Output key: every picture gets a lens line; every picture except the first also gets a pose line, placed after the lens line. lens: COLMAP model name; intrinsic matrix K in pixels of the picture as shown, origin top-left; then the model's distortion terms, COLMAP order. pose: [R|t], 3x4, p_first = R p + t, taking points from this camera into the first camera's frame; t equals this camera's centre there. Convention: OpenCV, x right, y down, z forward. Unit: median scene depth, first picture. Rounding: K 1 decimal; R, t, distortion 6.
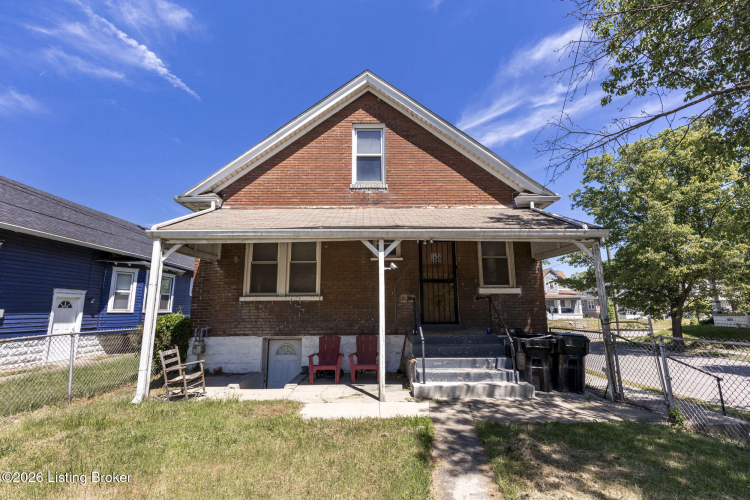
lens RADIAL K [[338.1, 0, 373.9], [0, 338.1, 250.9], [0, 0, 1]] dist [0.001904, 0.000093]
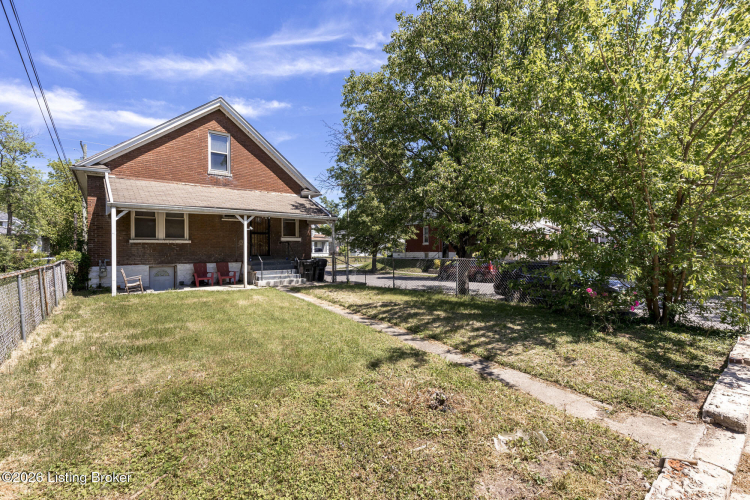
lens RADIAL K [[338.1, 0, 373.9], [0, 338.1, 250.9], [0, 0, 1]] dist [0.001904, 0.000093]
pose [[0.779886, -0.001647, 0.625919, -0.462622], [-0.108171, 0.984596, 0.137370, -0.131511], [-0.616503, -0.174839, 0.767695, -0.781529]]
